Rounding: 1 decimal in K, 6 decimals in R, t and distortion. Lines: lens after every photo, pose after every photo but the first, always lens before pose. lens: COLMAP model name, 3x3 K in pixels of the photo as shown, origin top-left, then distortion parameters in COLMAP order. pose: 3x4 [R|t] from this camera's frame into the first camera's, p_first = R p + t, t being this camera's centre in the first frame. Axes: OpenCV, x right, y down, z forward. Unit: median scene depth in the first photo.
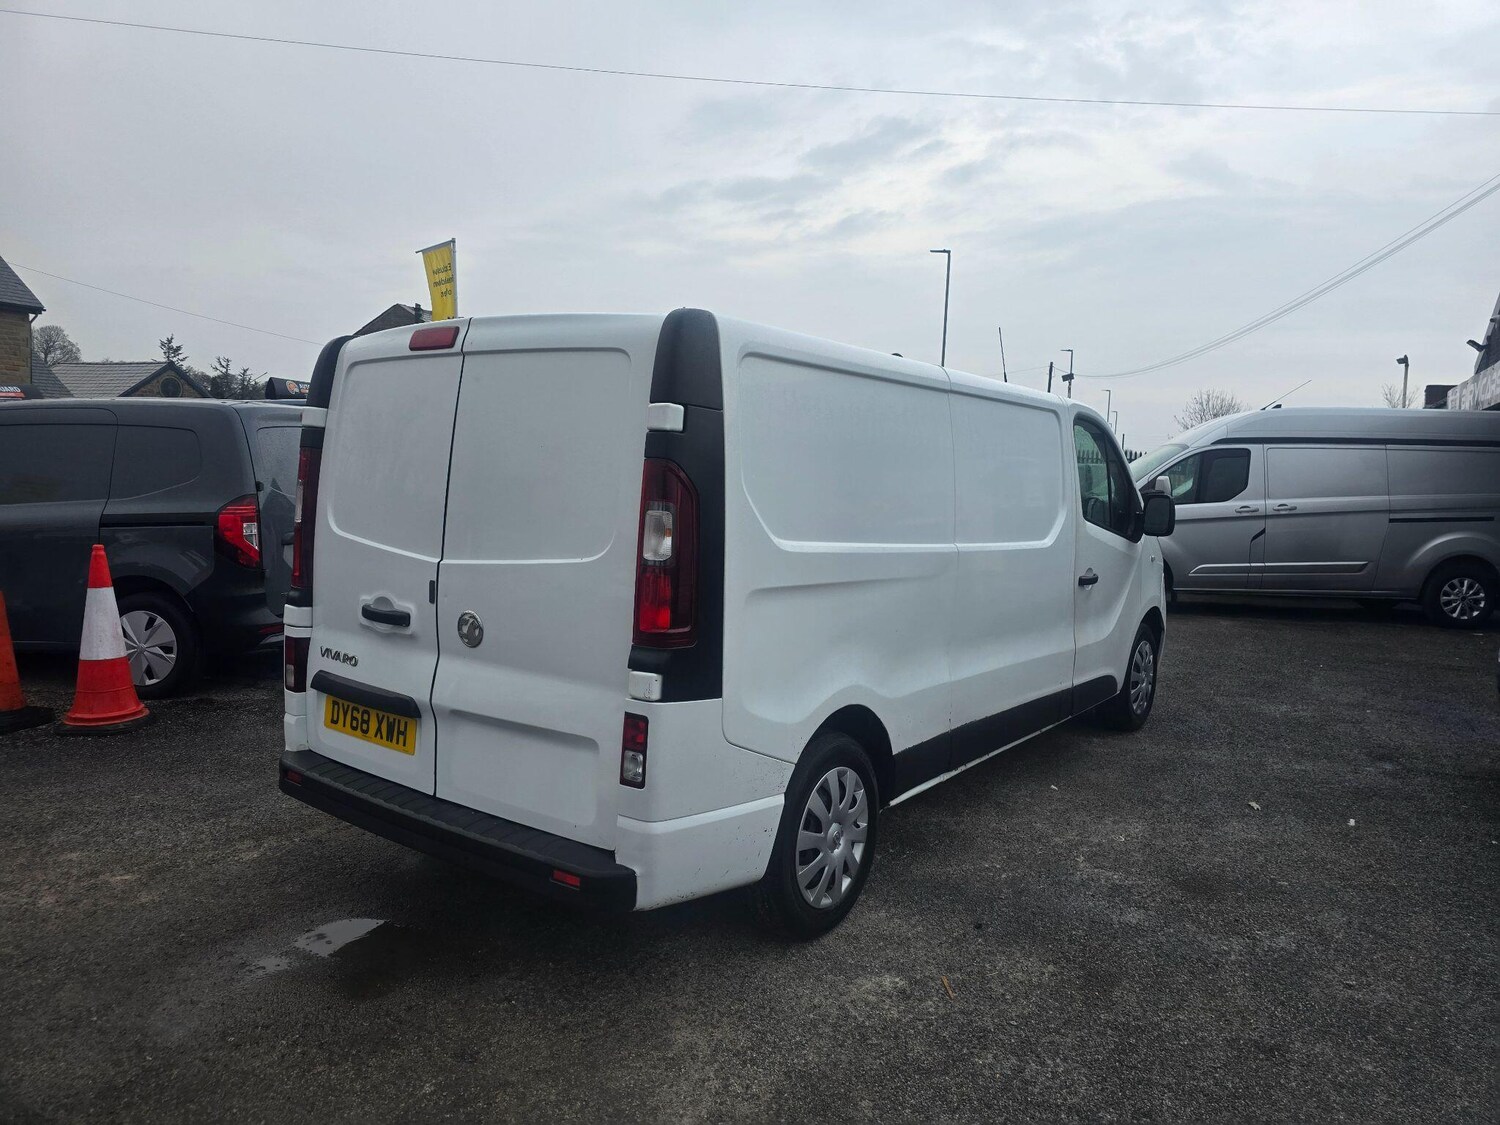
lens RADIAL K [[1005.6, 0, 764.0], [0, 1005.6, 555.1], [0, 0, 1]] dist [0.052380, -0.045632]
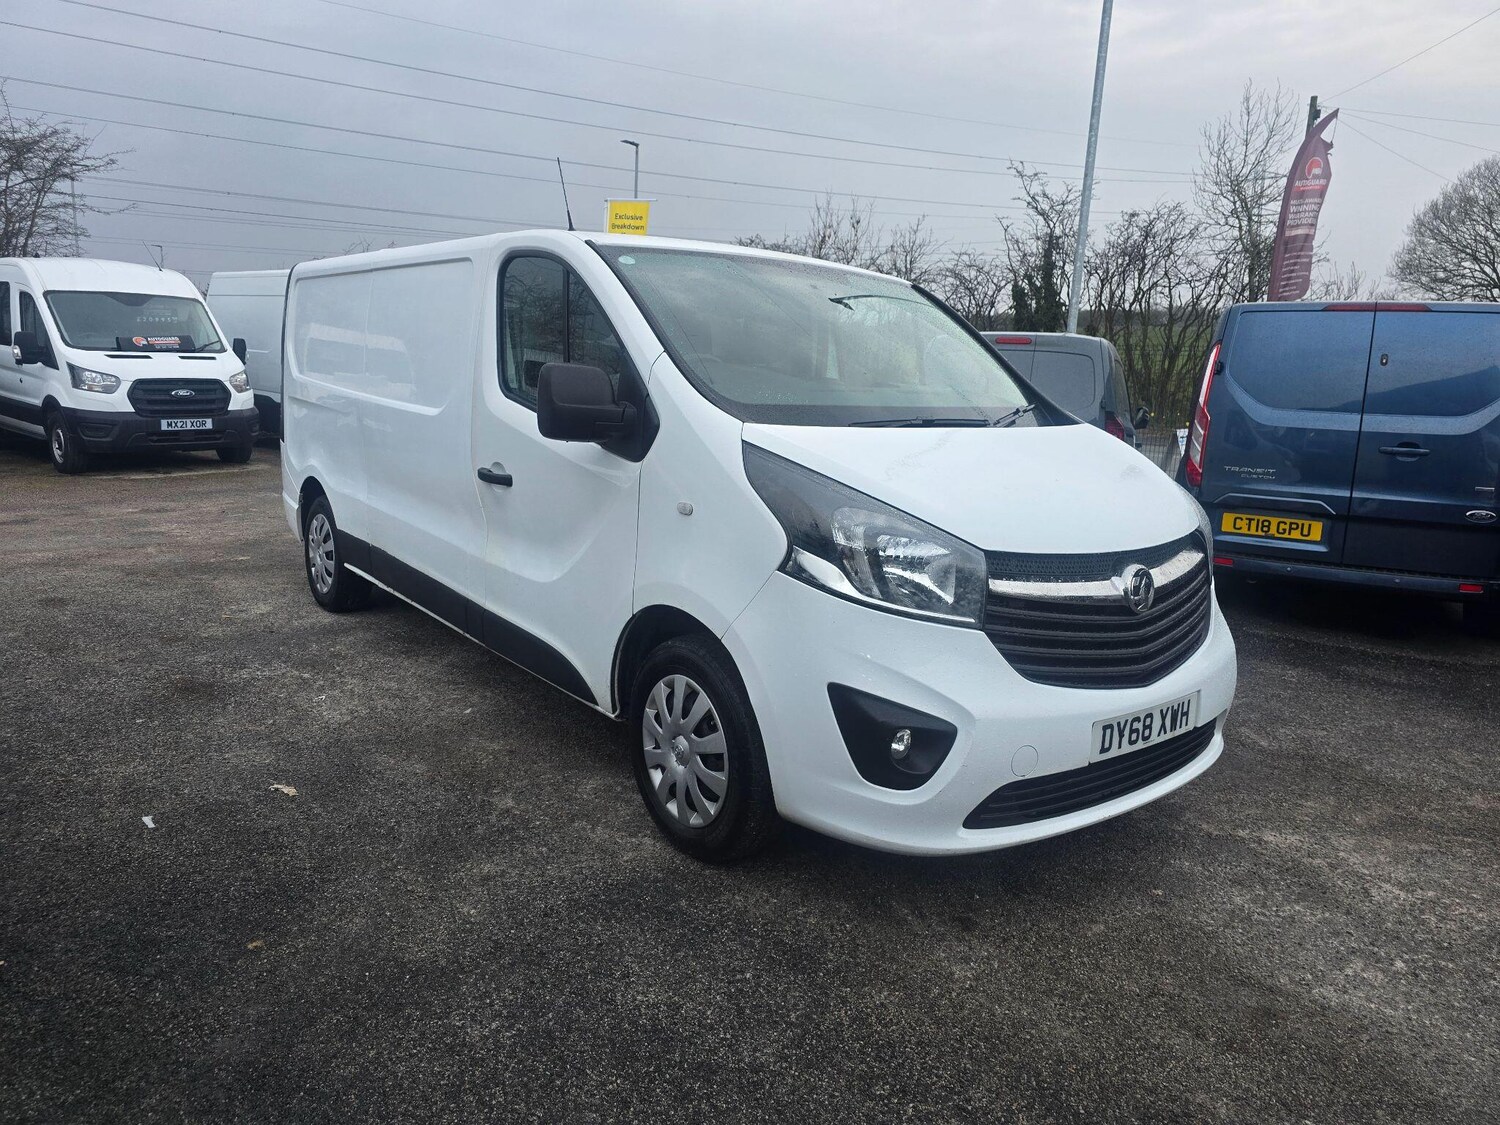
lens RADIAL K [[1005.6, 0, 745.3], [0, 1005.6, 560.3], [0, 0, 1]] dist [0.052380, -0.045632]
pose [[-0.265502, 0.131428, -0.955110, 1.532509], [-0.136223, 0.975612, 0.172117, -0.106684], [0.954438, 0.175805, -0.241124, 2.112240]]
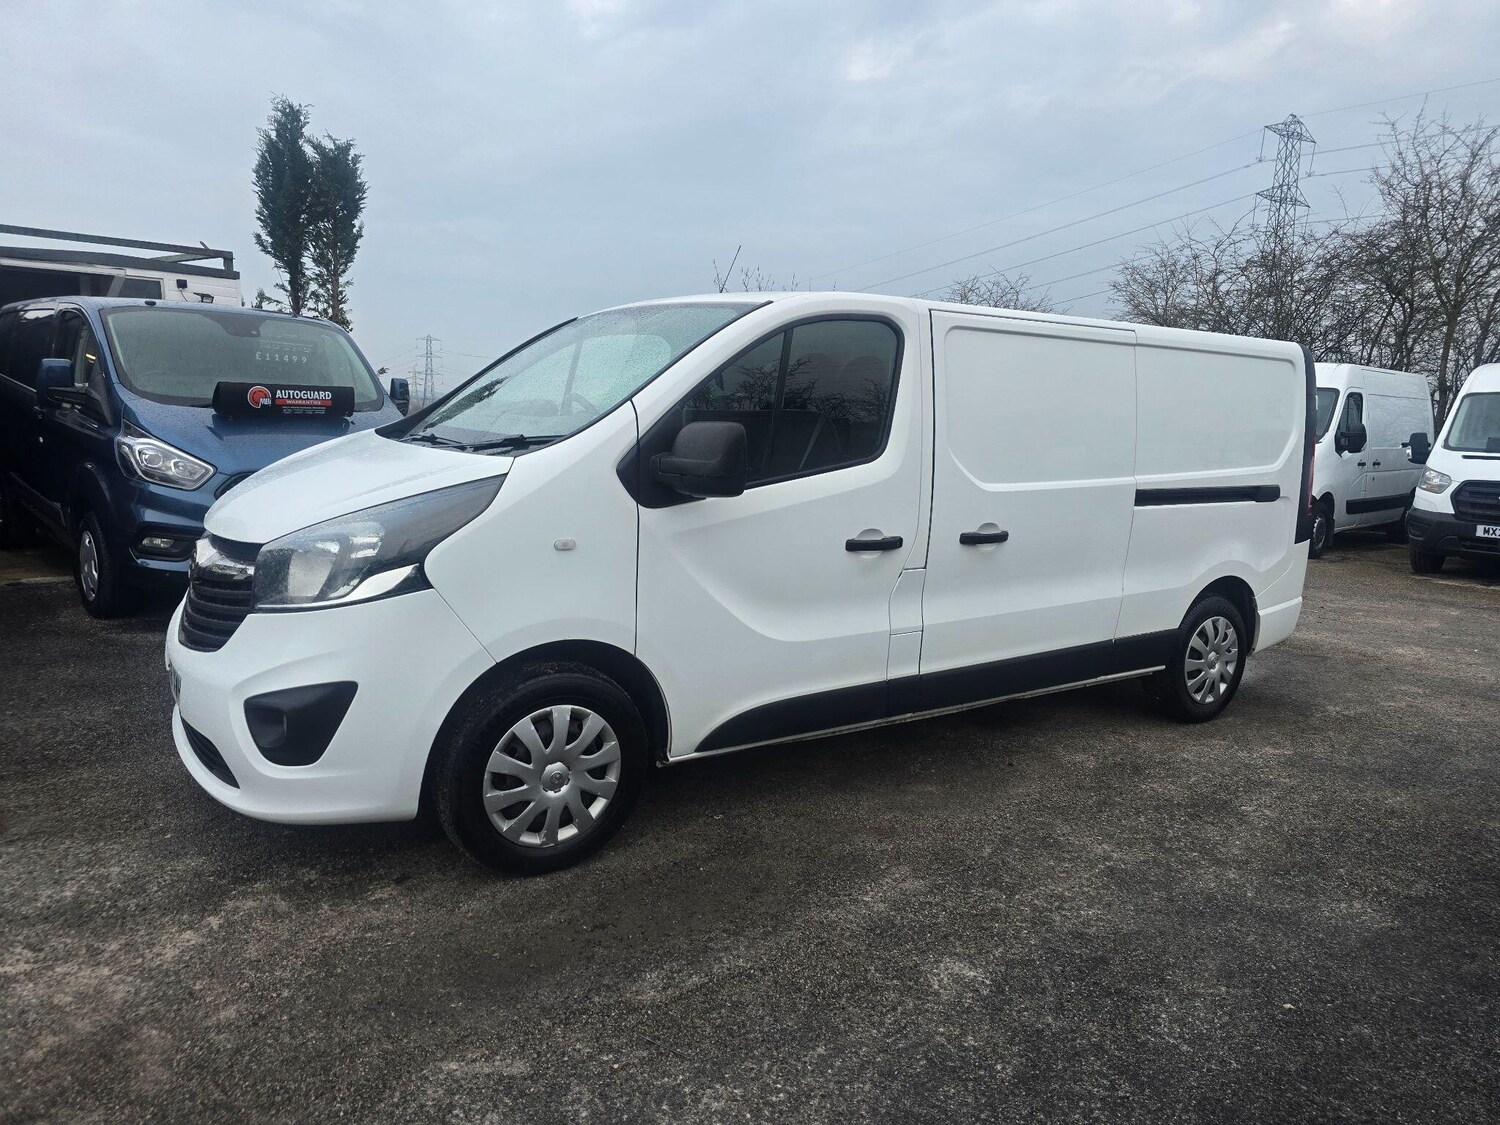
lens RADIAL K [[1005.6, 0, 768.2], [0, 1005.6, 552.4], [0, 0, 1]] dist [0.052380, -0.045632]
pose [[-0.937514, -0.129138, 0.323097, -0.225718], [-0.051773, 0.970013, 0.237475, -0.258305], [-0.344076, 0.205908, -0.916086, 2.954928]]
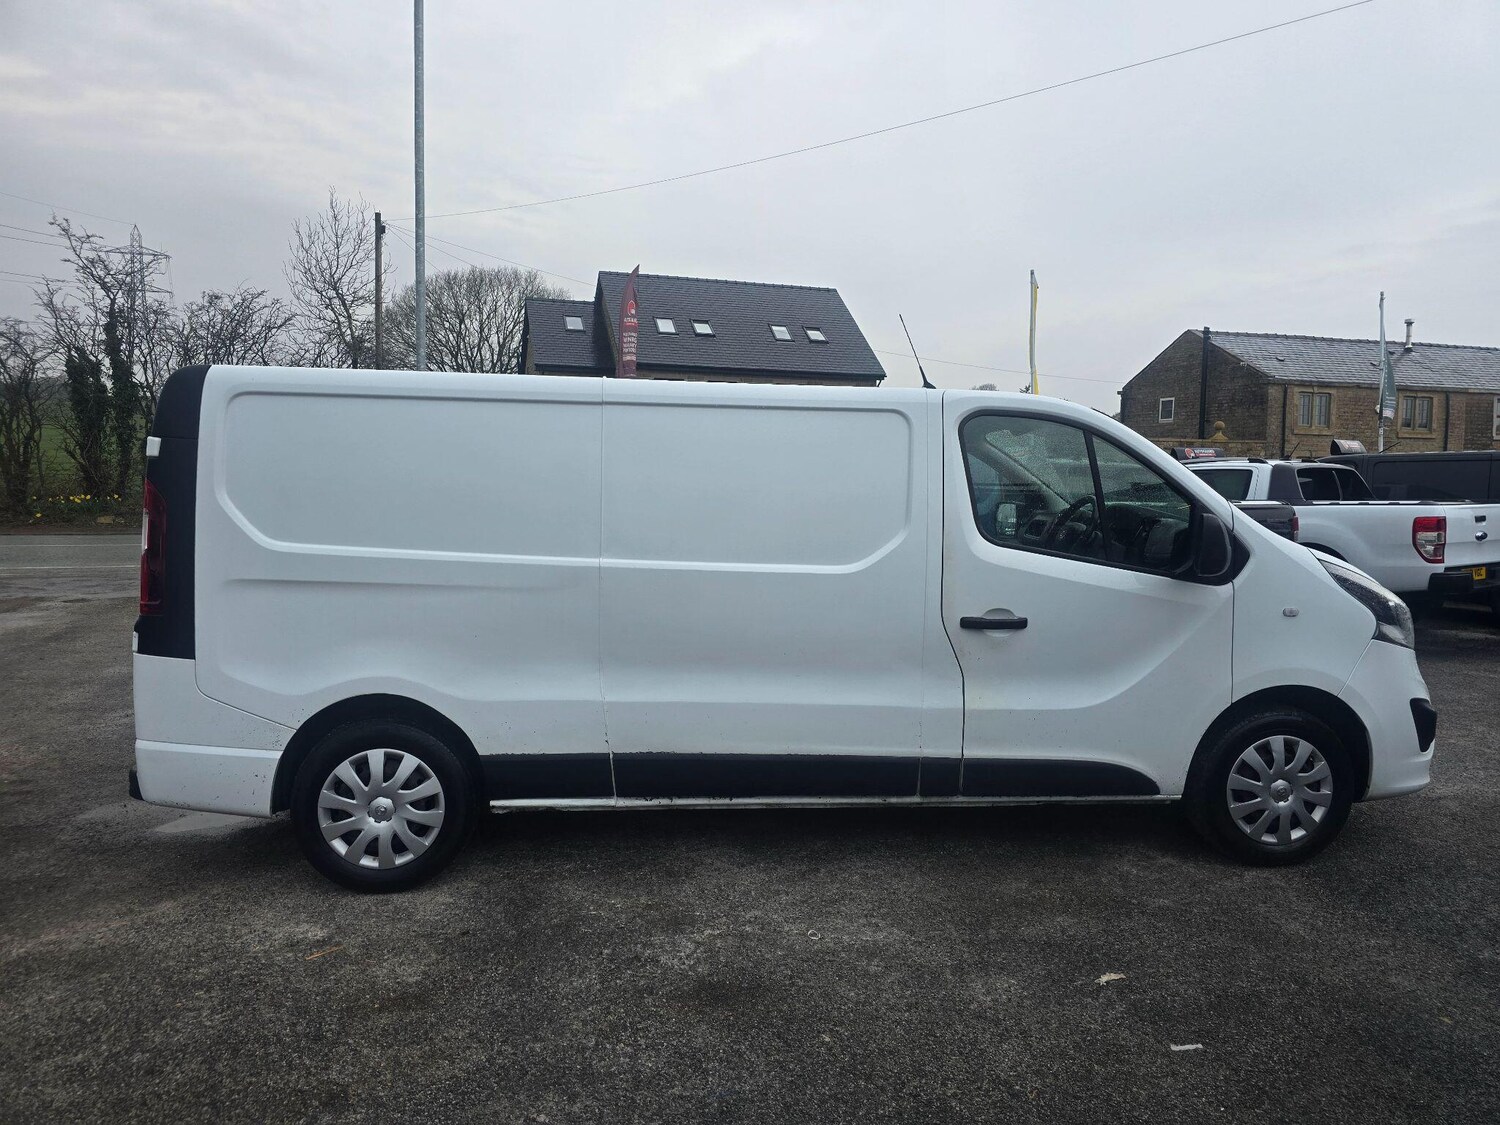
lens RADIAL K [[1005.6, 0, 755.5], [0, 1005.6, 568.6], [0, 0, 1]] dist [0.052380, -0.045632]
pose [[0.667638, 0.039950, -0.743414, 1.186722], [-0.053423, 0.998556, 0.005684, -0.018295], [0.742567, 0.035920, 0.668808, 0.545316]]
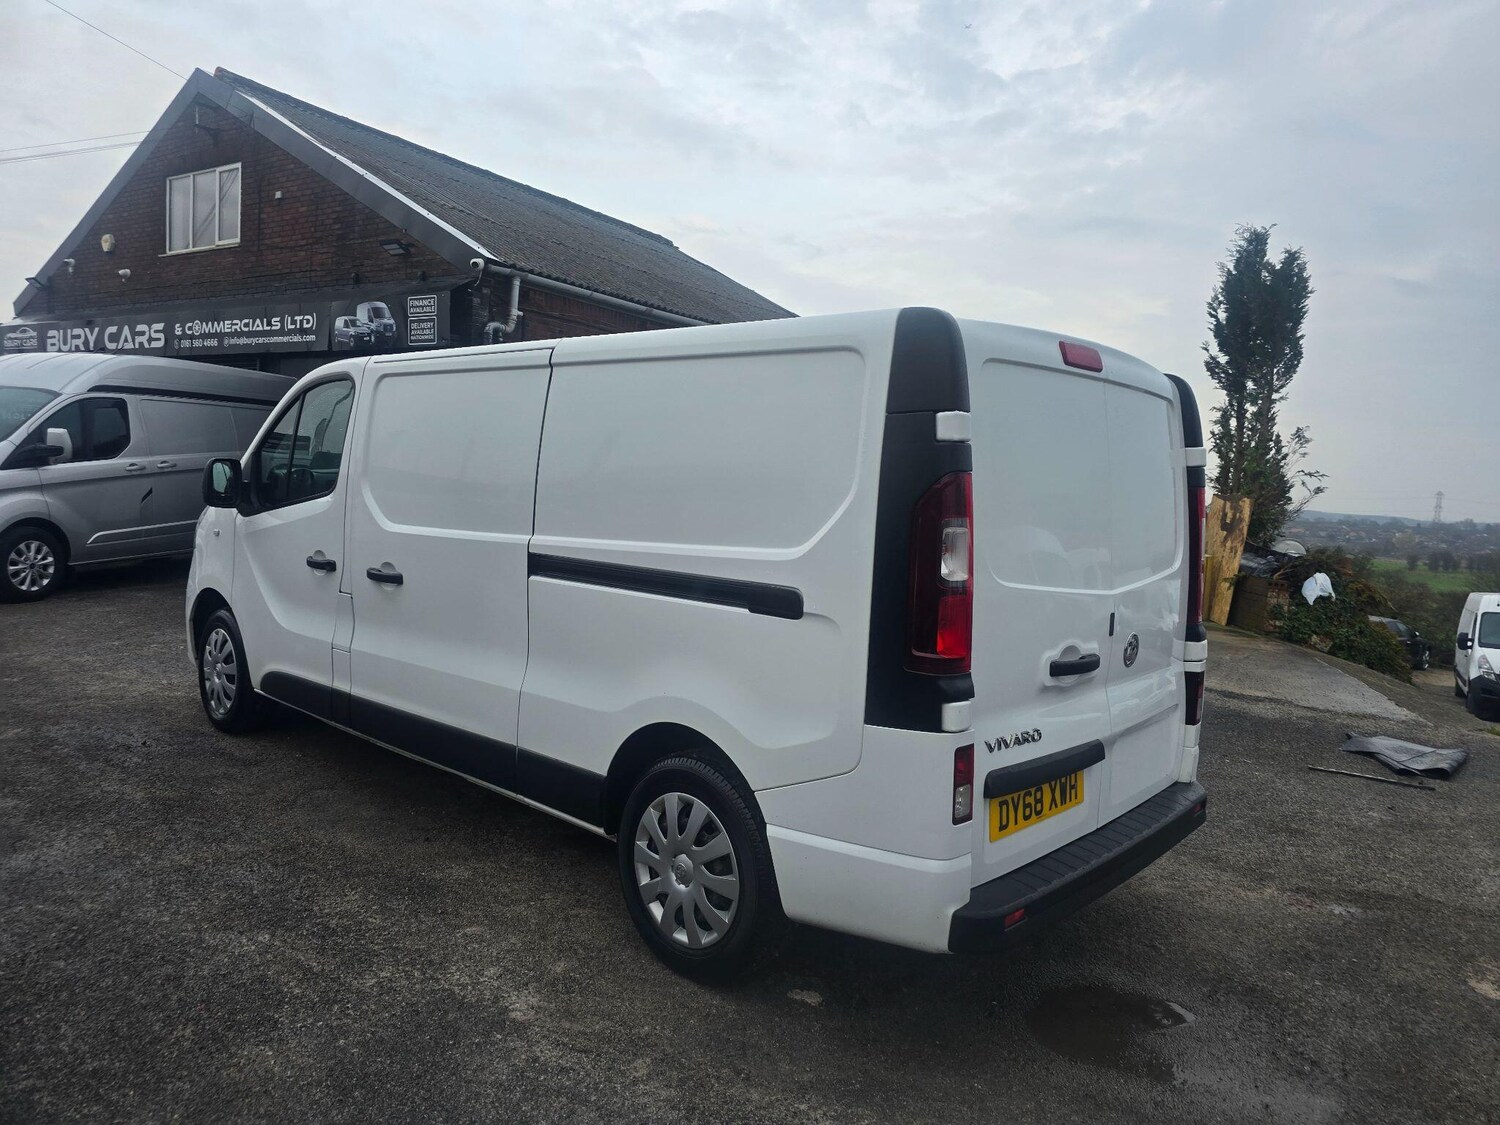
lens RADIAL K [[1005.6, 0, 771.9], [0, 1005.6, 564.2], [0, 0, 1]] dist [0.052380, -0.045632]
pose [[0.102155, -0.116229, 0.987955, -1.241108], [0.037006, 0.992907, 0.112985, -0.135713], [-0.994080, 0.025018, 0.105732, 1.143758]]
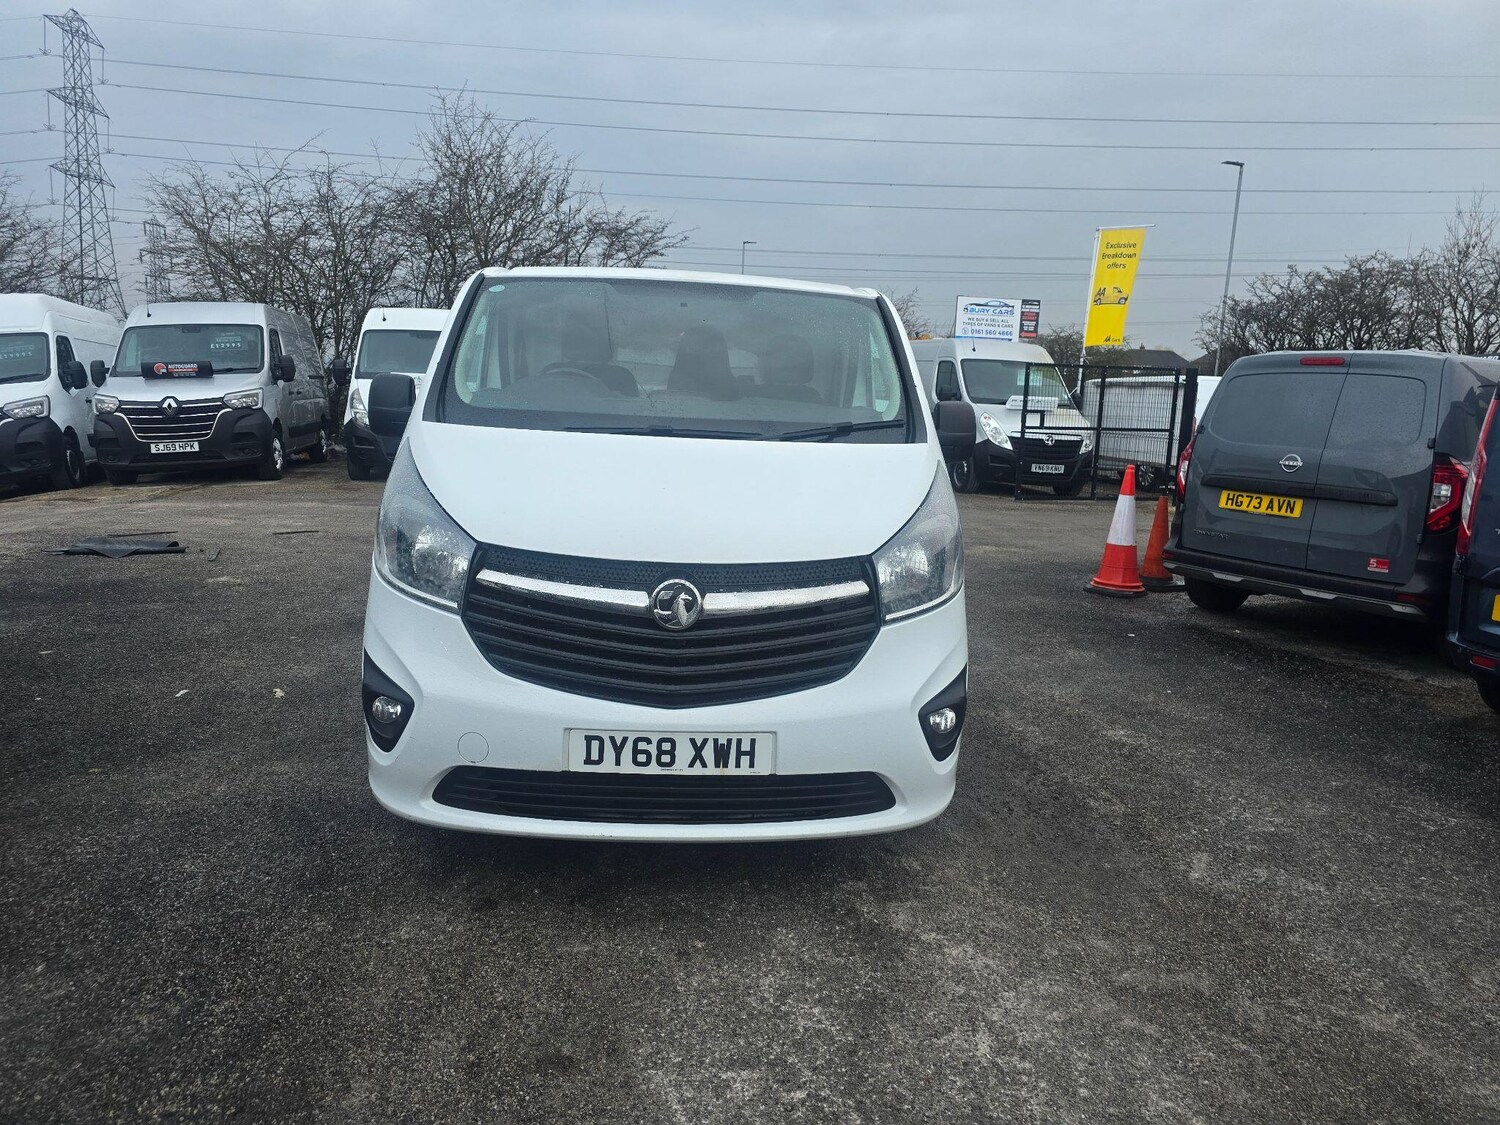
lens RADIAL K [[1005.6, 0, 749.9], [0, 1005.6, 543.0], [0, 0, 1]] dist [0.052380, -0.045632]
pose [[-0.763483, 0.032362, -0.645017, 1.100513], [-0.126384, 0.971946, 0.198362, -0.194272], [0.633341, 0.232966, -0.737974, 2.842647]]
